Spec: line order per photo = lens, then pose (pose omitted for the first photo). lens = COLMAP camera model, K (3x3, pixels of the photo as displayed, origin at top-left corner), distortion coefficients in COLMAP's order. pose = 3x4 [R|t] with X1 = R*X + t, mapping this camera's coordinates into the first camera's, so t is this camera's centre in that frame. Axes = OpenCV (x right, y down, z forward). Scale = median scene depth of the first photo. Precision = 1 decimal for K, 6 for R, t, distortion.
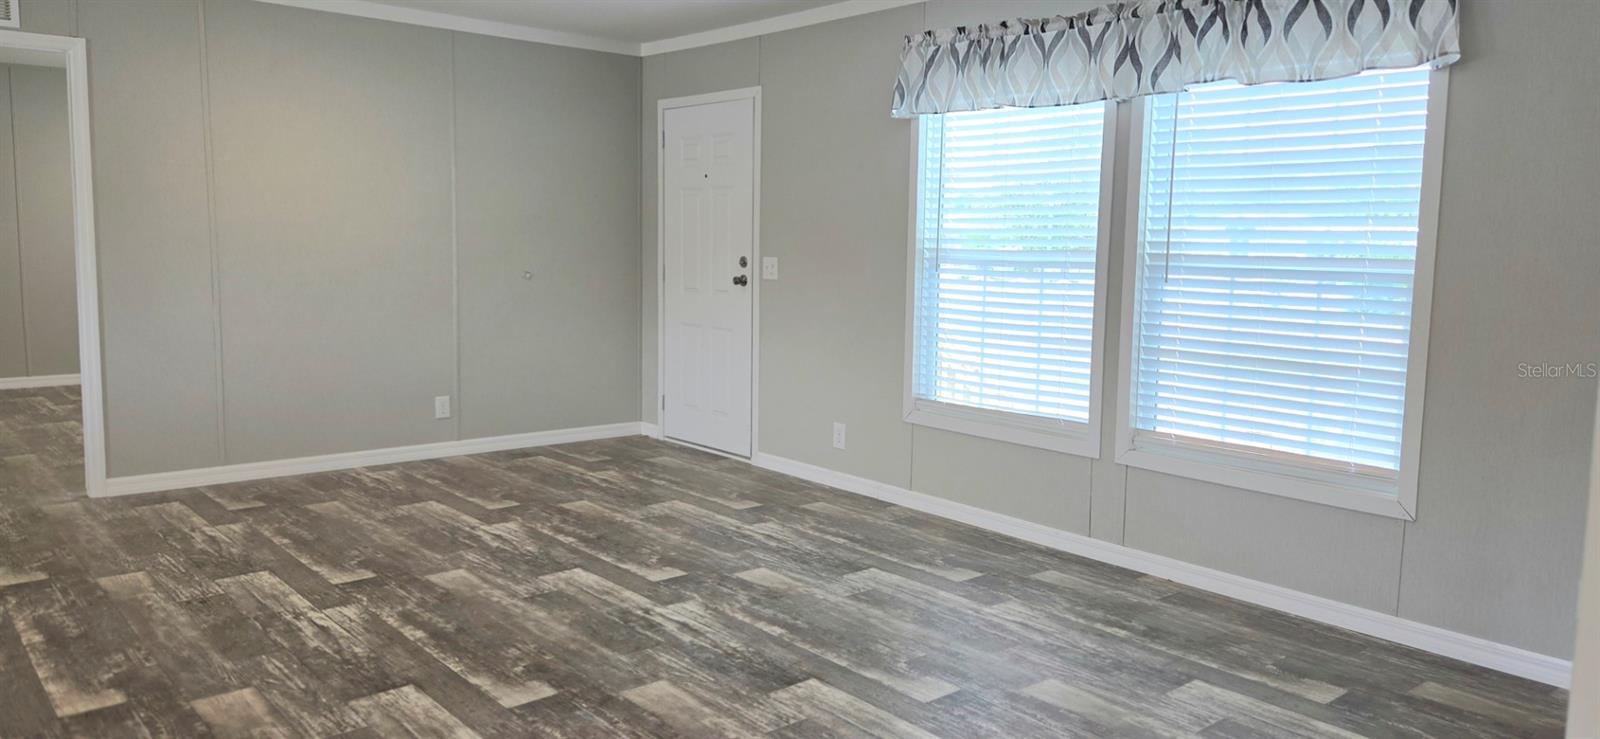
lens RADIAL K [[1098.2, 0, 800.0], [0, 1098.2, 369.5], [0, 0, 1]] dist [0.000727, 0.001028]
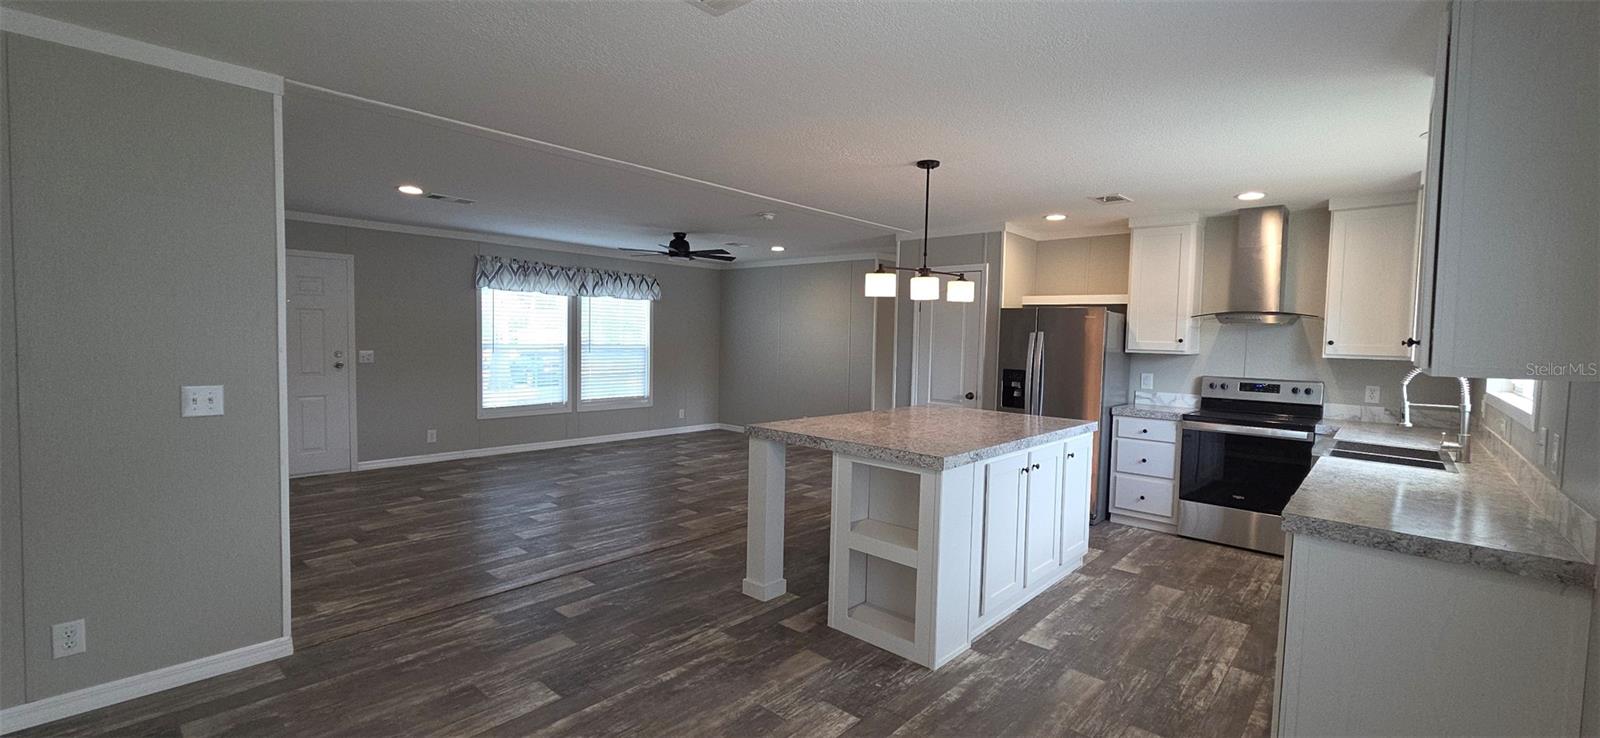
lens RADIAL K [[645.6, 0, 800.0], [0, 645.6, 369.0], [0, 0, 1]] dist [-0.004538, 0.000117]
pose [[-0.110687, -0.074478, 0.991061, -1.783014], [0.092057, 0.992133, 0.084840, -0.149263], [-0.989583, 0.100625, -0.102960, 0.631725]]
